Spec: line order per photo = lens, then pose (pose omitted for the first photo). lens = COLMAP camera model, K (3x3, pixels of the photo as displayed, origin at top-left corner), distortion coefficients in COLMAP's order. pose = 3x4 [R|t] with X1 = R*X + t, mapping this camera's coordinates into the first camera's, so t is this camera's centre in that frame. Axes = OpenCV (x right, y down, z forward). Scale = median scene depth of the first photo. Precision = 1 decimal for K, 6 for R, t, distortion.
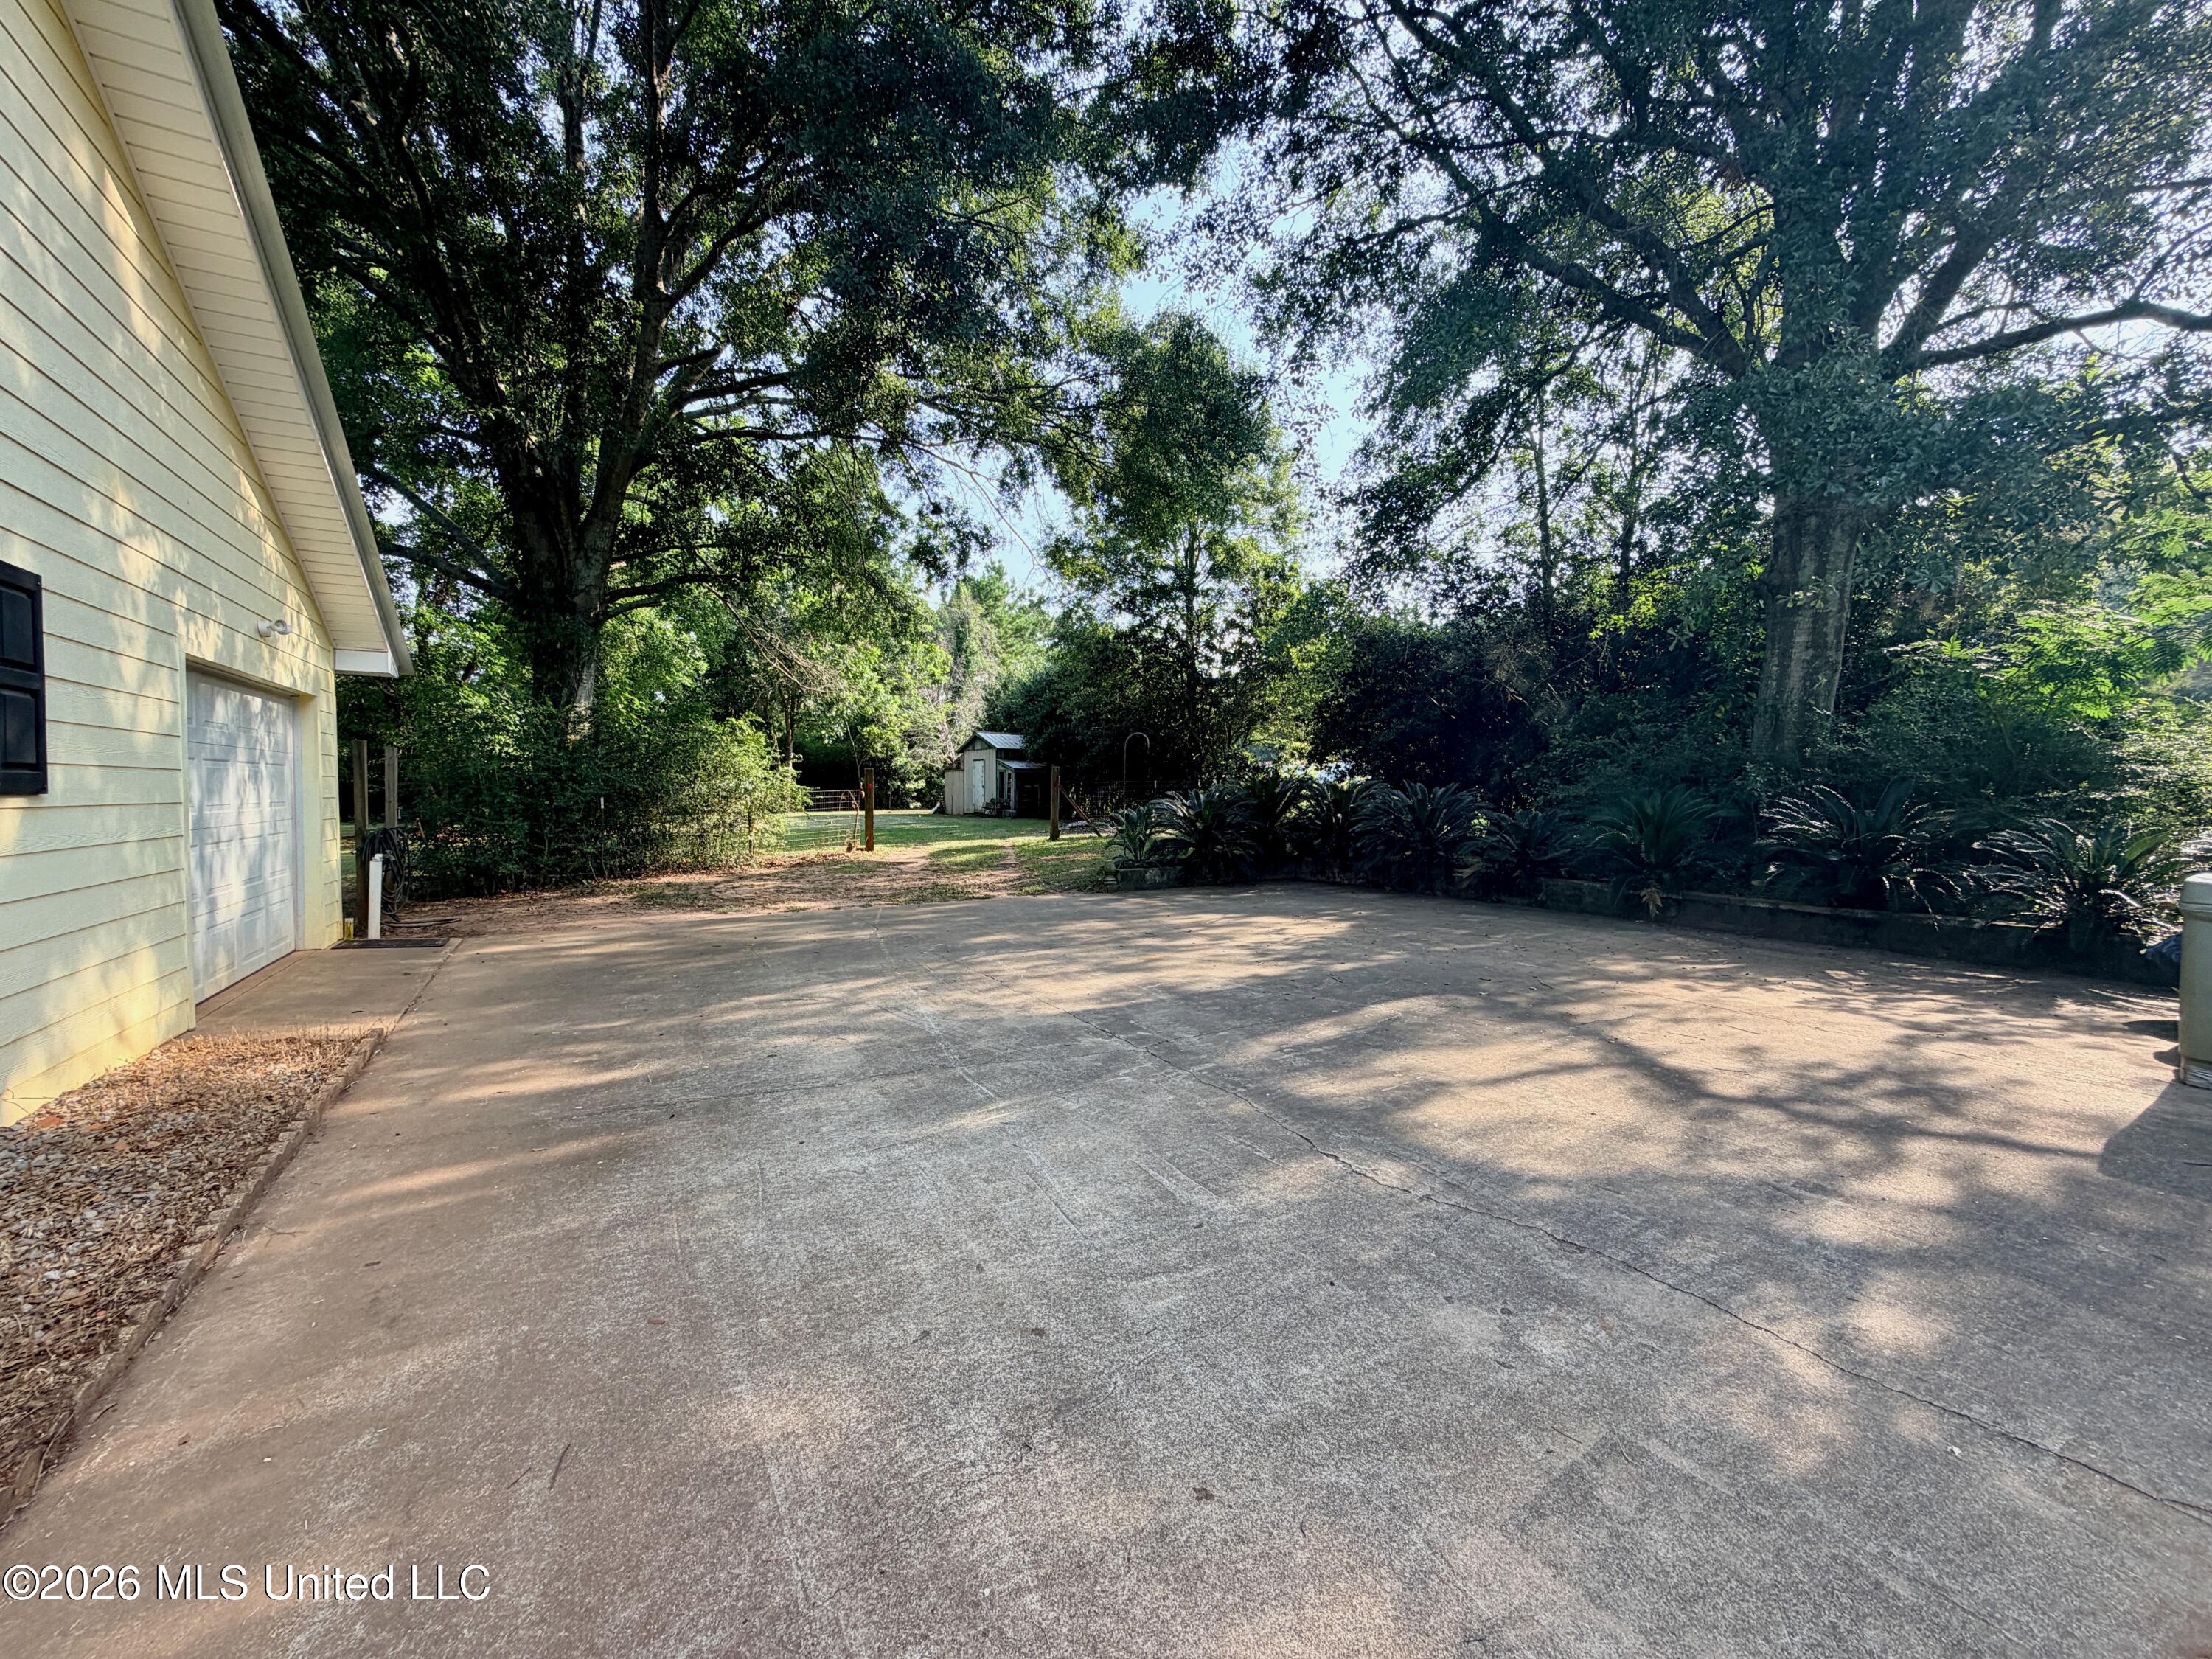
lens RADIAL K [[882.2, 0, 1096.1], [0, 882.2, 823.6], [0, 0, 1]] dist [-0.002153, -0.001006]
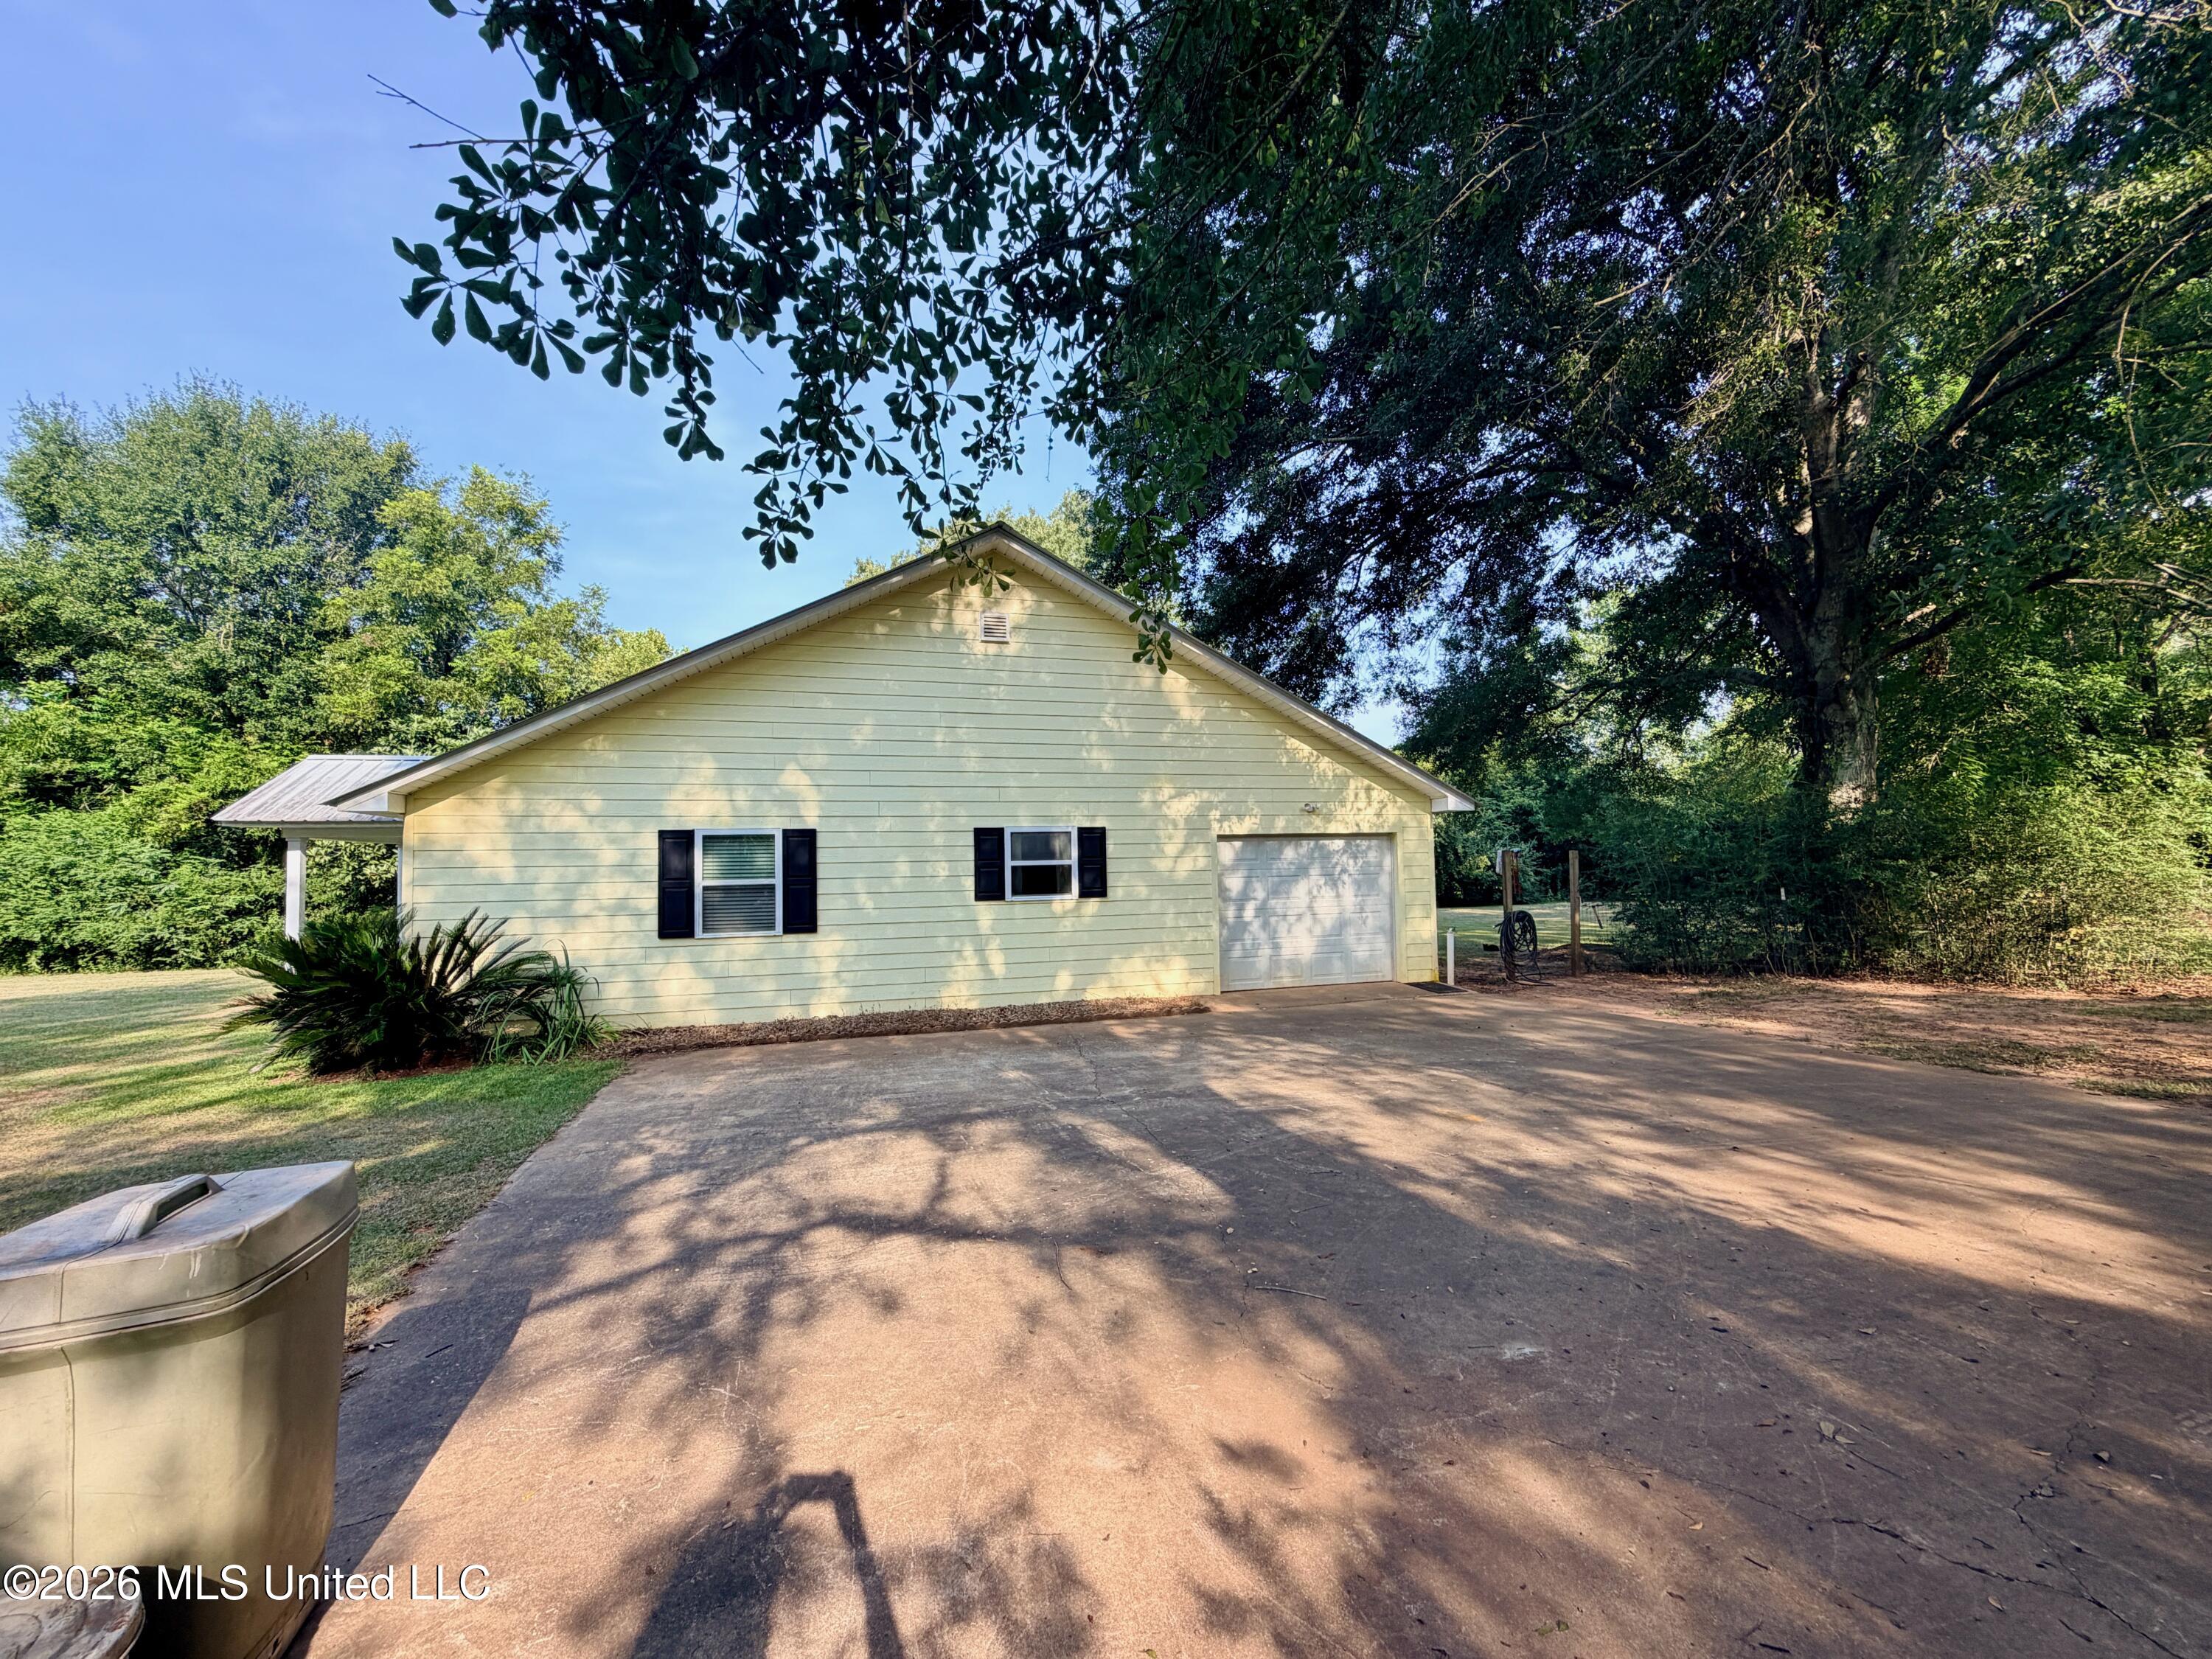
lens RADIAL K [[882.2, 0, 1100.1], [0, 882.2, 834.1], [0, 0, 1]] dist [-0.002153, -0.001006]
pose [[-0.236772, -0.042462, -0.970637, 1.830515], [-0.017424, 0.999069, -0.039455, -0.130505], [0.971409, 0.007570, -0.237291, 1.723582]]
